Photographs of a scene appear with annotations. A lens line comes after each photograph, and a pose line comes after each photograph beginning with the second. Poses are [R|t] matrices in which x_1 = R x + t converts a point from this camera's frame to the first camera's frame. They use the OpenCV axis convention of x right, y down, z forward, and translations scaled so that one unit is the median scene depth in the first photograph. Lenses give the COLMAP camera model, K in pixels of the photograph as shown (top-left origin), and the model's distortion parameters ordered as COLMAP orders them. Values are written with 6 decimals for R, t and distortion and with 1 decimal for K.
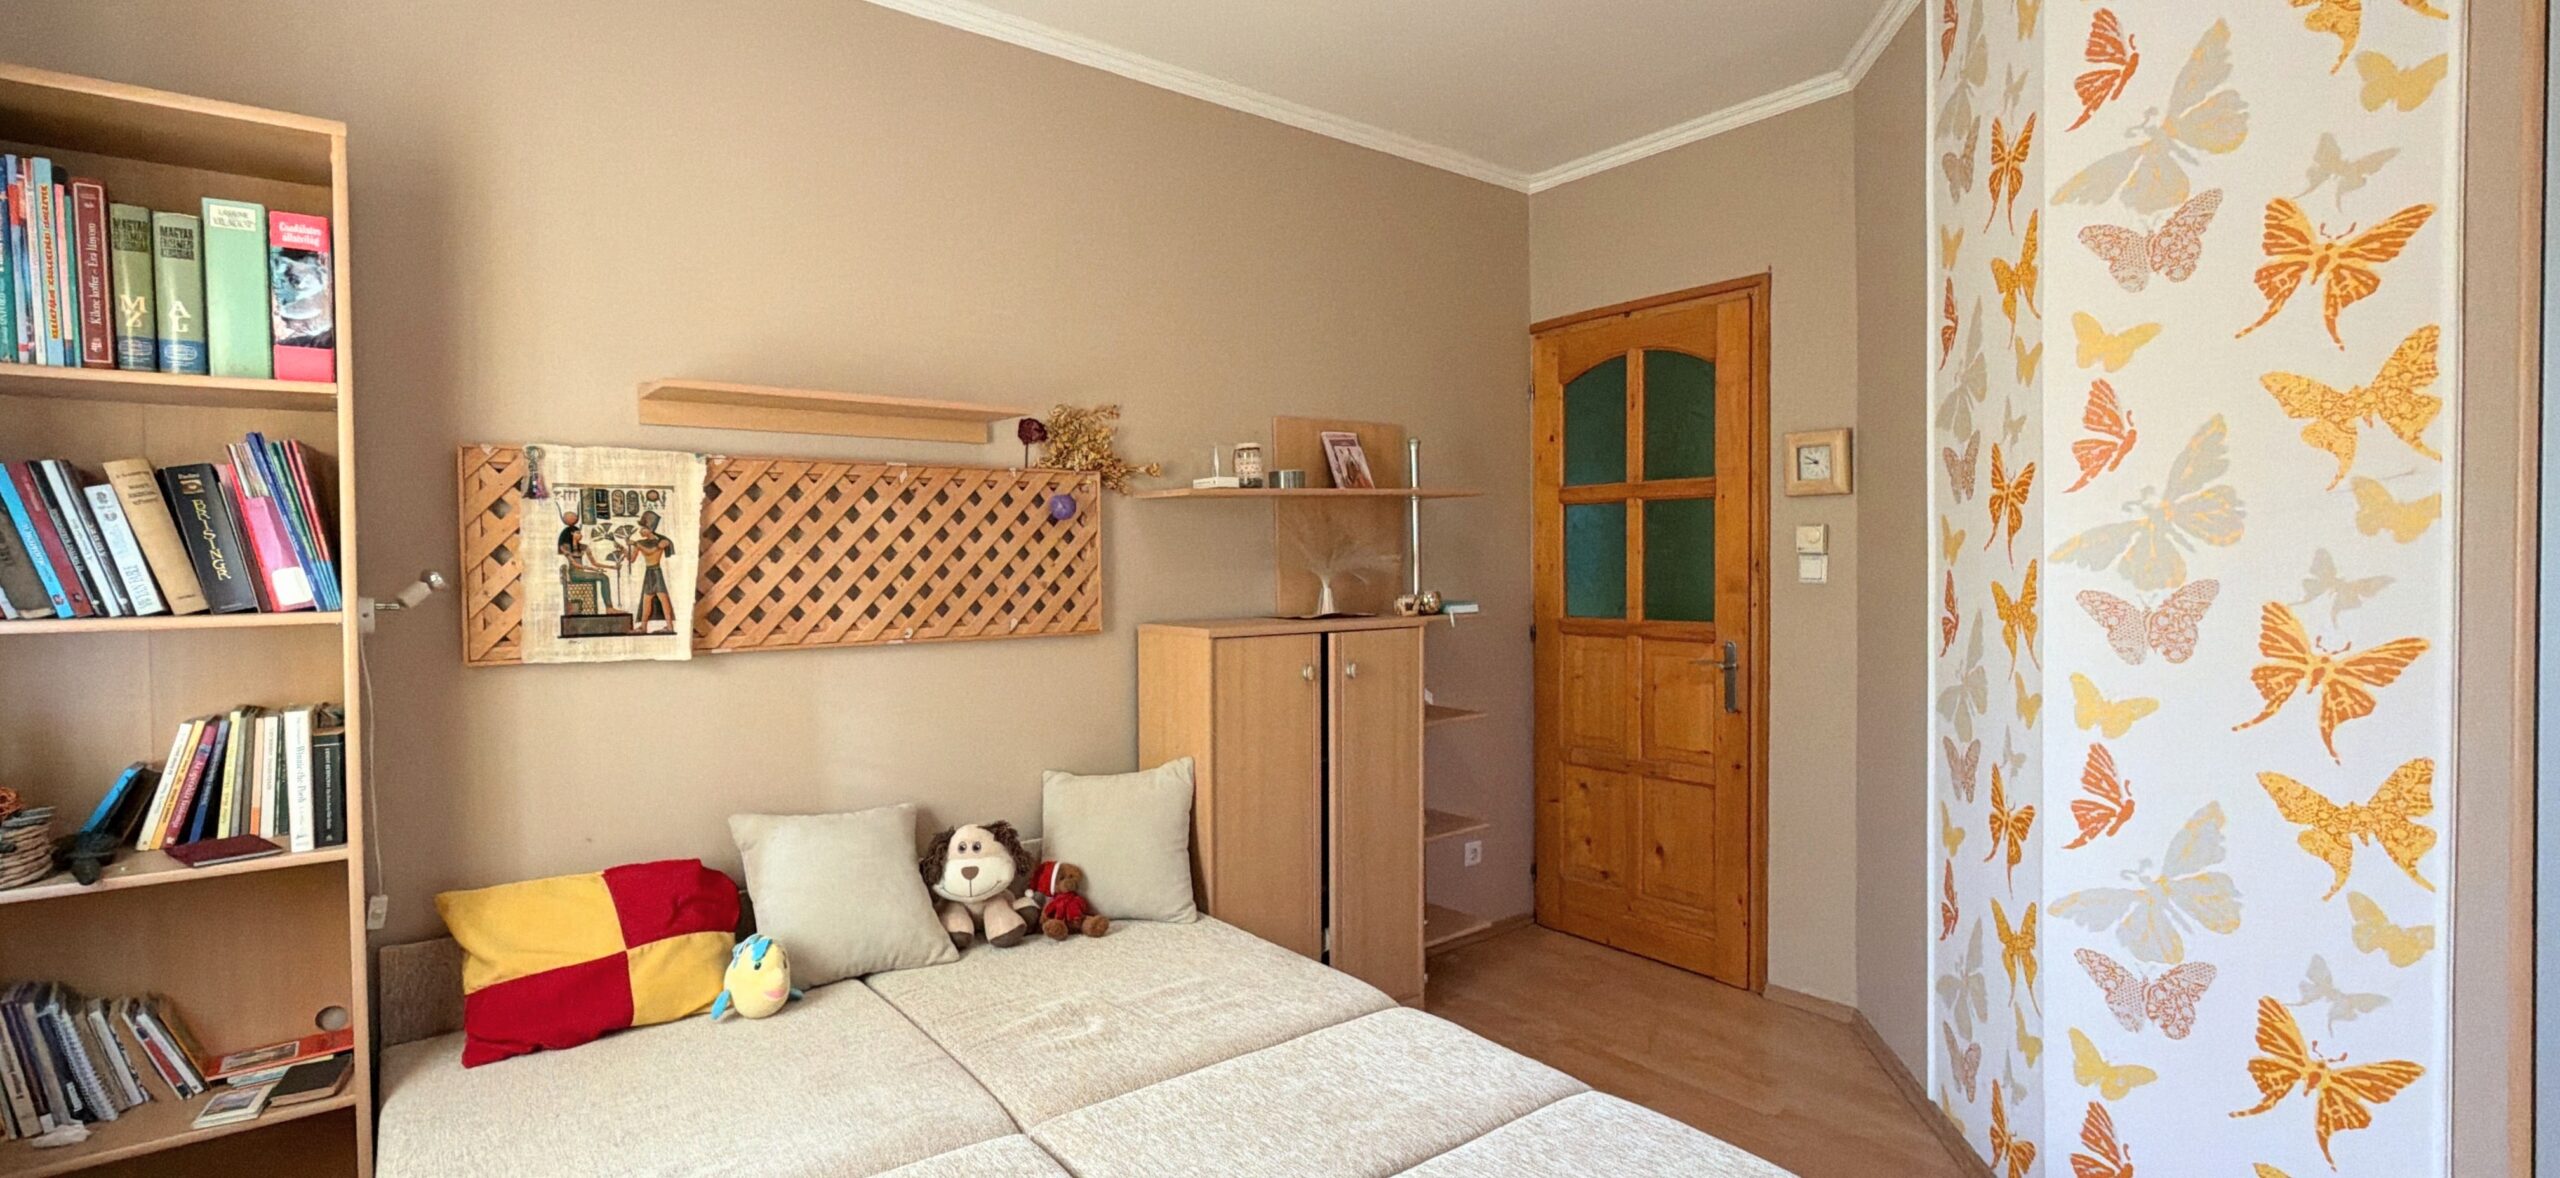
lens RADIAL K [[1167.4, 0, 1272.1], [0, 1167.4, 593.8], [0, 0, 1]] dist [0.002638, -0.000408]
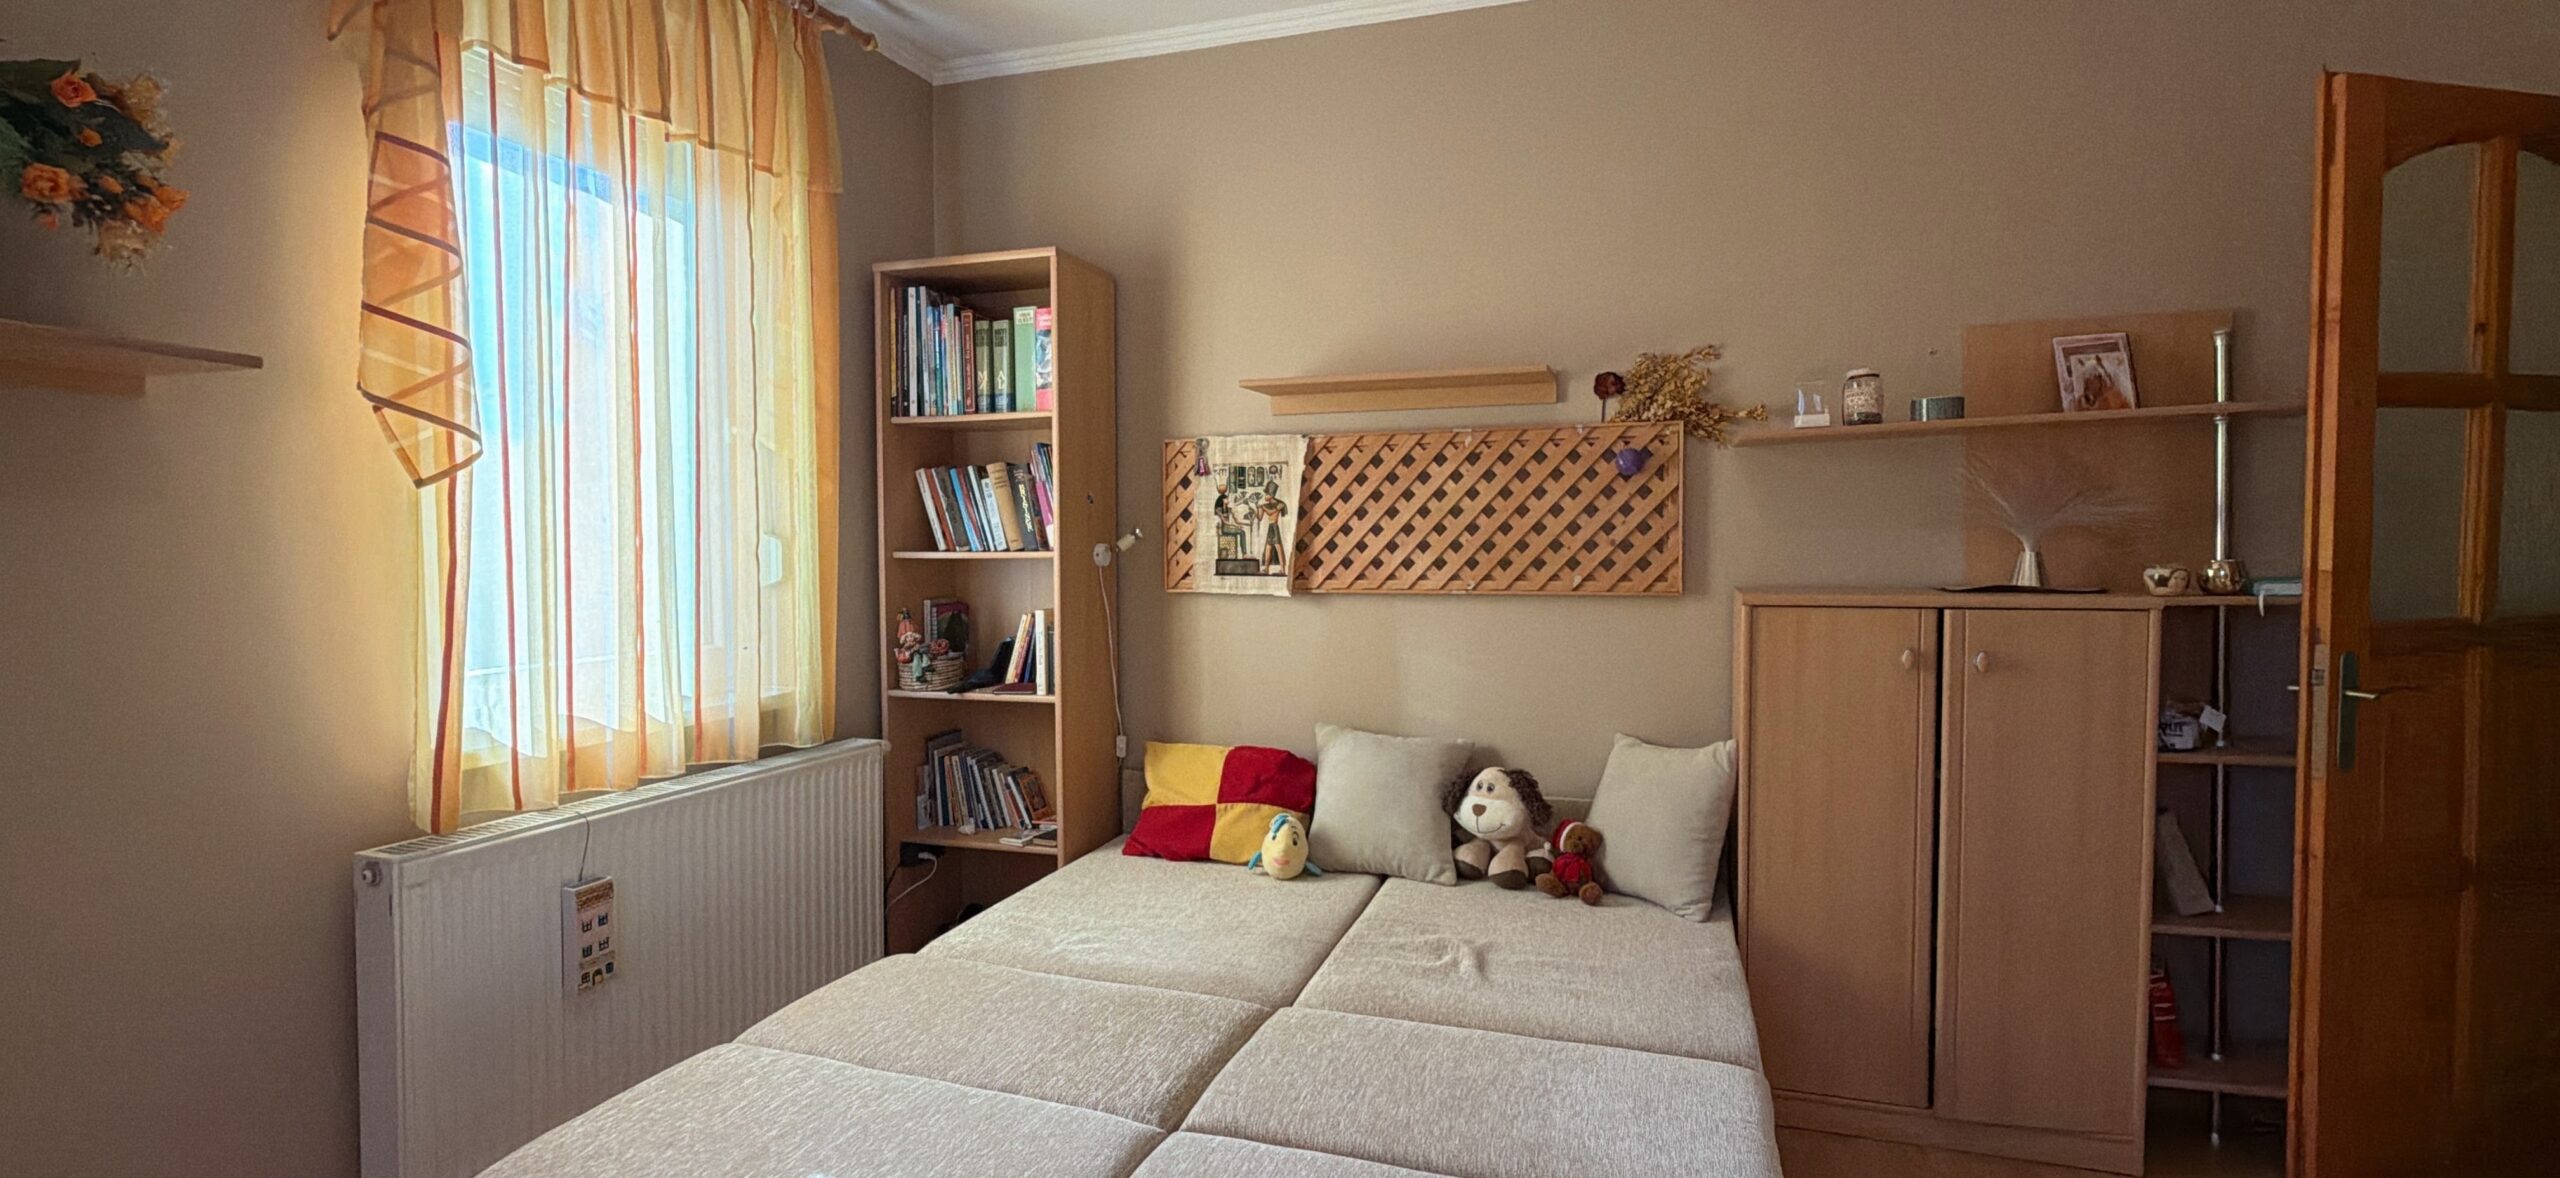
lens RADIAL K [[1167.4, 0, 1285.9], [0, 1167.4, 589.6], [0, 0, 1]] dist [0.002638, -0.000408]
pose [[0.558614, 0.042031, -0.828362, 0.521066], [-0.020420, 0.999109, 0.036924, 0.001860], [0.829176, -0.003711, 0.558975, 0.259497]]
